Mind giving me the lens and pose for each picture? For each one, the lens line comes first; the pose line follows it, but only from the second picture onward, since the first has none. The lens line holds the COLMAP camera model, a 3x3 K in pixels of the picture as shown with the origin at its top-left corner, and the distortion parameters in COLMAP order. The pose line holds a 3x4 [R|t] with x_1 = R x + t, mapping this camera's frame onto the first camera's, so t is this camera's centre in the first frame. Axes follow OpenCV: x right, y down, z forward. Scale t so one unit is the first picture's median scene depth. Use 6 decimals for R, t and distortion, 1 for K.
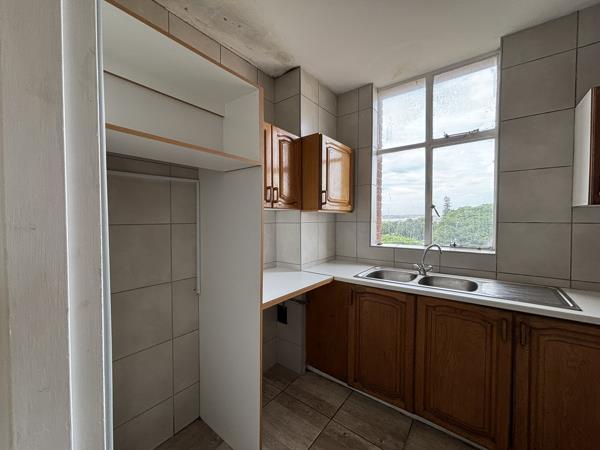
lens RADIAL K [[241.6, 0, 299.7], [0, 241.6, 223.7], [0, 0, 1]] dist [0.000685, 0.000743]
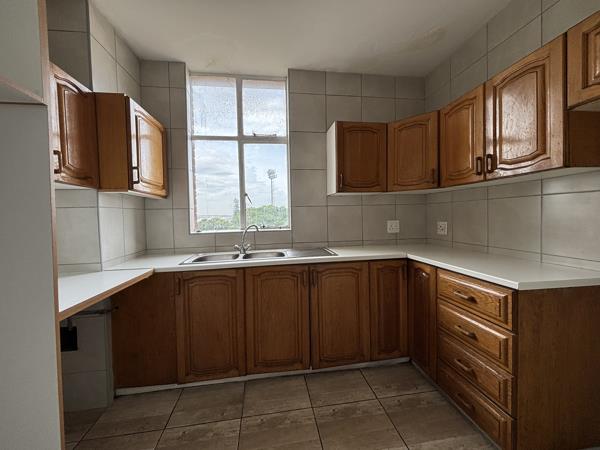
lens RADIAL K [[241.6, 0, 299.2], [0, 241.6, 223.5], [0, 0, 1]] dist [0.000685, 0.000743]
pose [[0.695111, -0.037172, 0.717941, -0.107856], [0.040228, 0.999109, 0.012781, 0.066724], [-0.717776, 0.019997, 0.695987, 0.028480]]
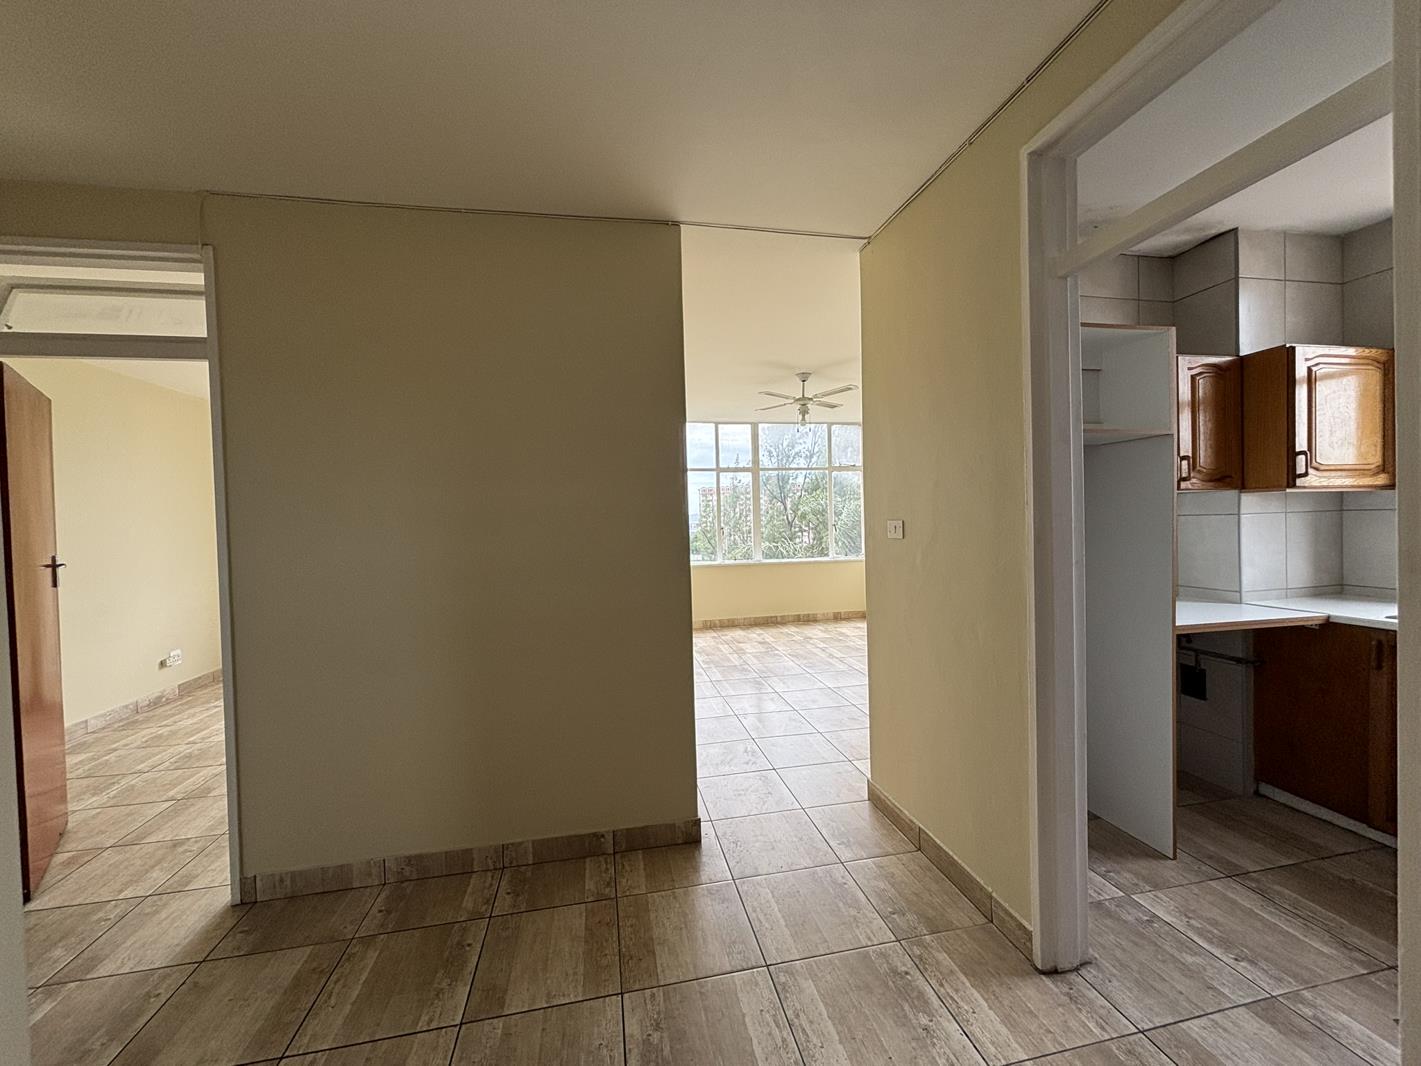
lens RADIAL K [[572.2, 0, 702.1], [0, 572.2, 531.5], [0, 0, 1]] dist [0.000685, 0.000743]
pose [[0.751792, -0.006159, -0.659372, -0.058207], [0.010379, 0.999943, 0.002493, 0.021198], [0.659319, -0.008718, 0.751813, -0.795752]]
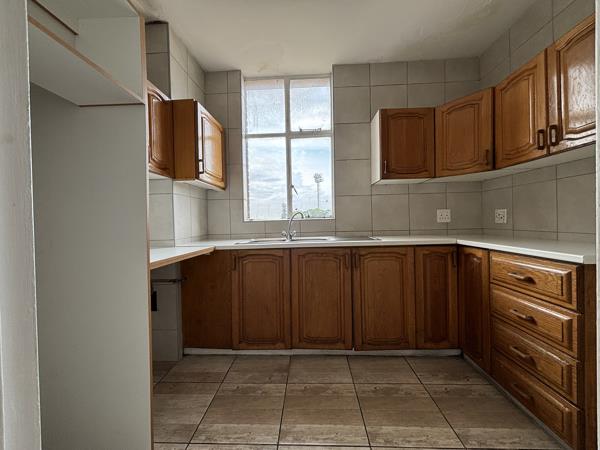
lens RADIAL K [[241.6, 0, 299.5], [0, 241.6, 223.9], [0, 0, 1]] dist [0.000685, 0.000743]
pose [[0.819182, -0.024049, 0.573029, -0.137165], [0.036600, 0.999276, -0.010384, 0.145006], [-0.572365, 0.029479, 0.819469, -0.019661]]
